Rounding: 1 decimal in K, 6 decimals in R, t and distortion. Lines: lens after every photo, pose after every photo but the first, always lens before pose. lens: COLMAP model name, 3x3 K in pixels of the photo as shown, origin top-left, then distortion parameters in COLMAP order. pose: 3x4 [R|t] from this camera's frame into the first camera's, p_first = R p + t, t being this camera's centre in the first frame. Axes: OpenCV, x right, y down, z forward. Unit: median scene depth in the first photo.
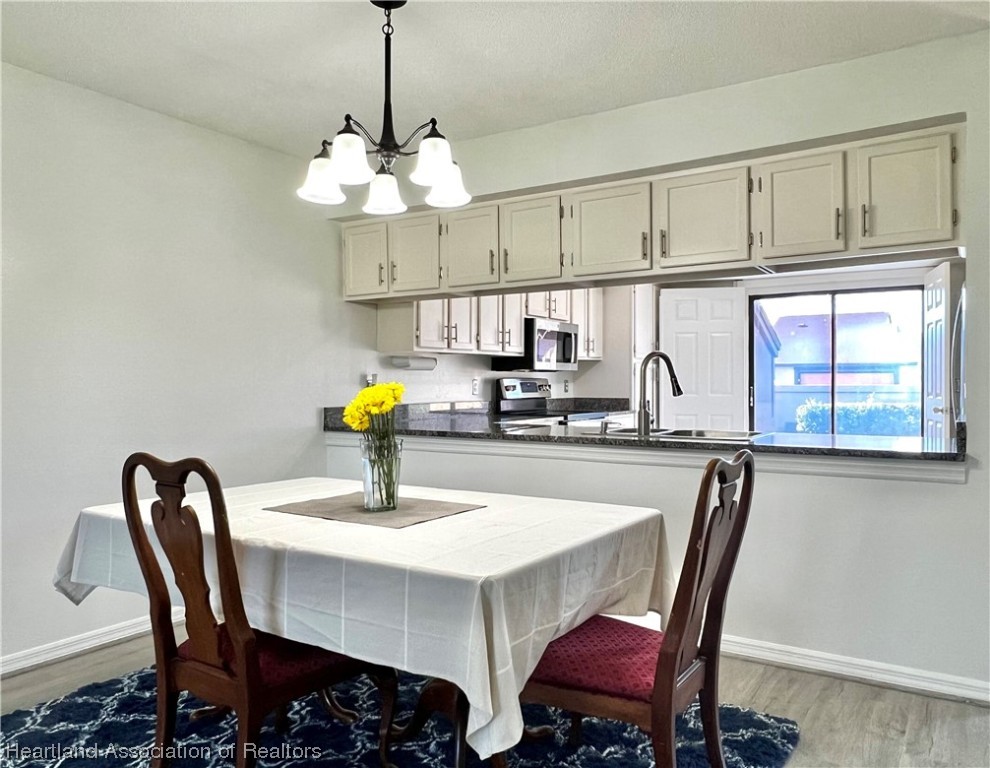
lens RADIAL K [[755.8, 0, 495.4], [0, 755.8, 380.1], [0, 0, 1]] dist [-0.009426, 0.000112]
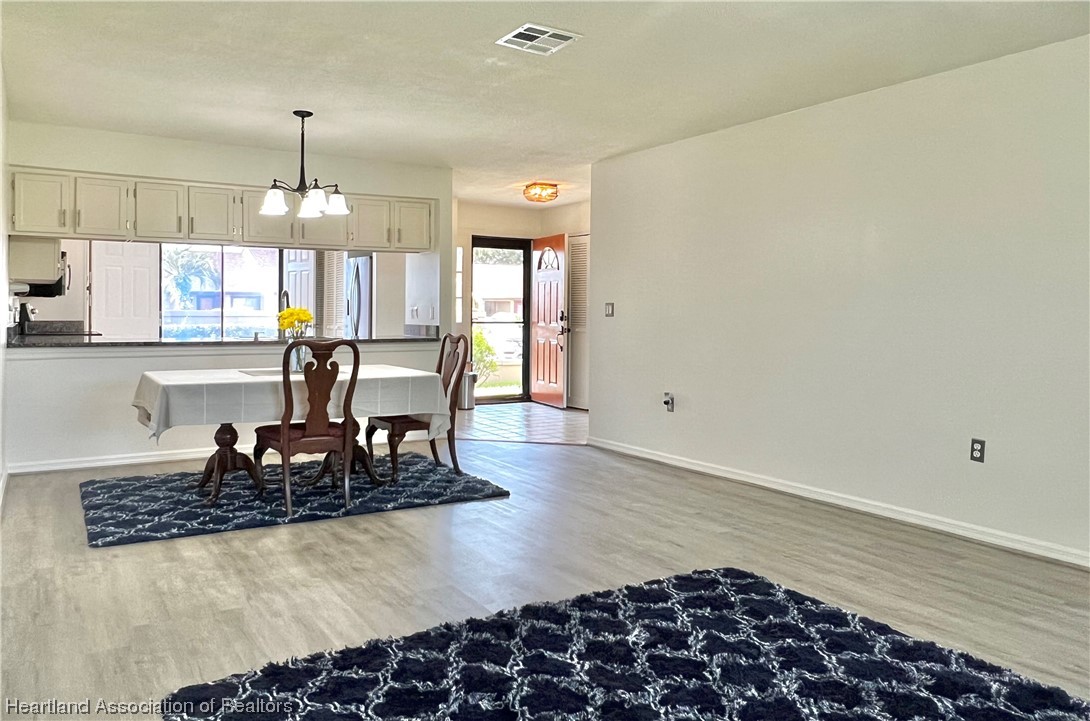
lens RADIAL K [[795.7, 0, 538.2], [0, 795.7, 315.5], [0, 0, 1]] dist [0.014247, 0.004022]
pose [[0.439297, -0.000536, 0.898342, -0.620252], [-0.011107, 0.999920, 0.006028, 0.001061], [-0.898273, -0.012626, 0.439256, -0.169244]]
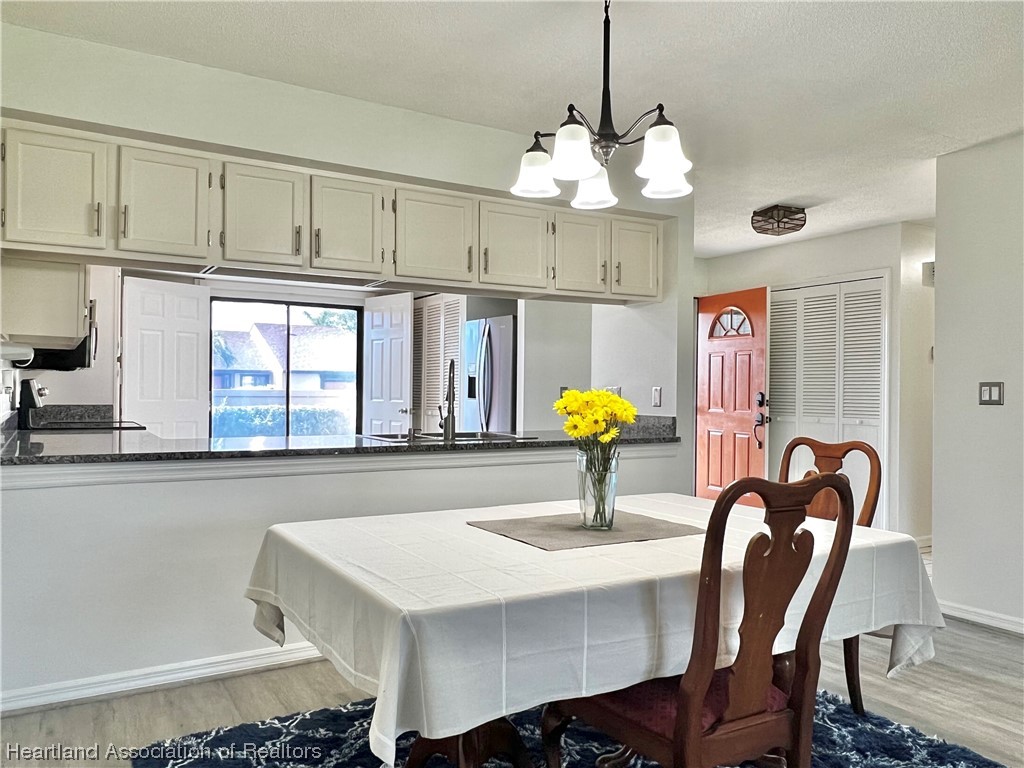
lens RADIAL K [[746.6, 0, 512.8], [0, 746.6, 391.4], [0, 0, 1]] dist [0.014964, 0.008058]
pose [[0.444520, 0.003944, 0.895760, -0.361946], [-0.014664, 0.999888, 0.002875, 0.001049], [-0.895649, -0.014414, 0.444528, 0.244056]]
